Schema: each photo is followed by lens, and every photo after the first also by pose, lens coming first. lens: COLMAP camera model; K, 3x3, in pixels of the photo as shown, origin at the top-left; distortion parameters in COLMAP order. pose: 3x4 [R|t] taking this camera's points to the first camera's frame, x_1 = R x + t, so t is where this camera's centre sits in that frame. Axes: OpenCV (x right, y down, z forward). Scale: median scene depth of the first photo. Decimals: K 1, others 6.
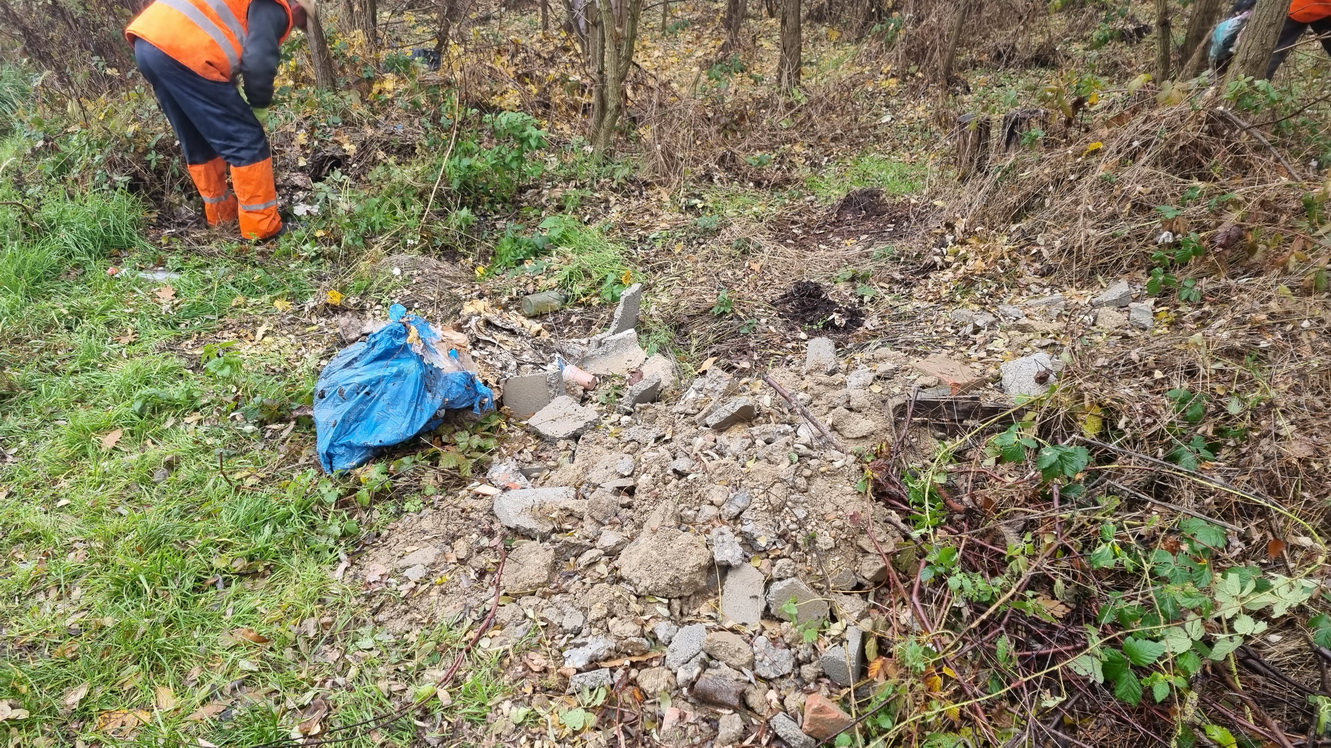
lens RADIAL K [[1023.7, 0, 669.2], [0, 1023.7, 380.6], [0, 0, 1]] dist [0.057737, -0.025477]
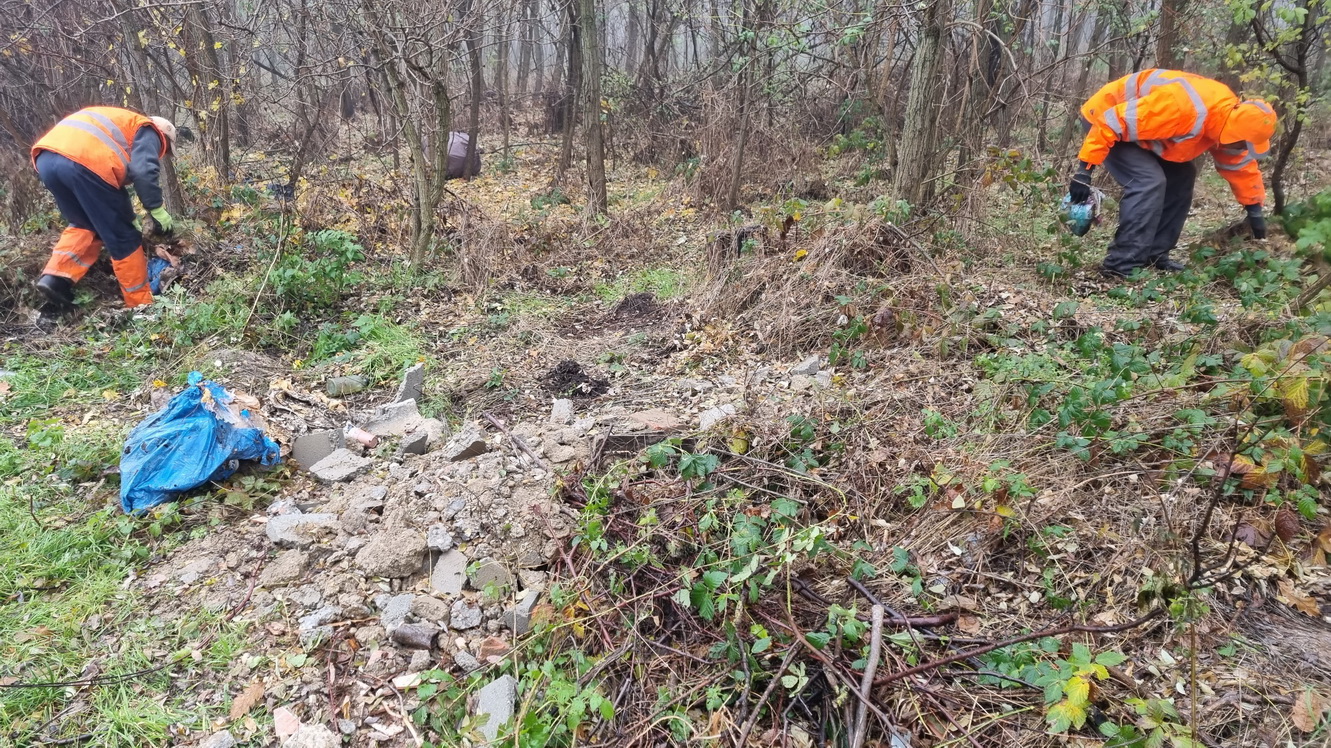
lens RADIAL K [[1023.7, 0, 660.5], [0, 1023.7, 365.4], [0, 0, 1]] dist [0.057737, -0.025477]
pose [[0.995165, -0.016908, 0.096756, 0.139683], [0.030749, 0.989187, -0.143403, 0.093885], [-0.093285, 0.145685, 0.984923, -0.216970]]
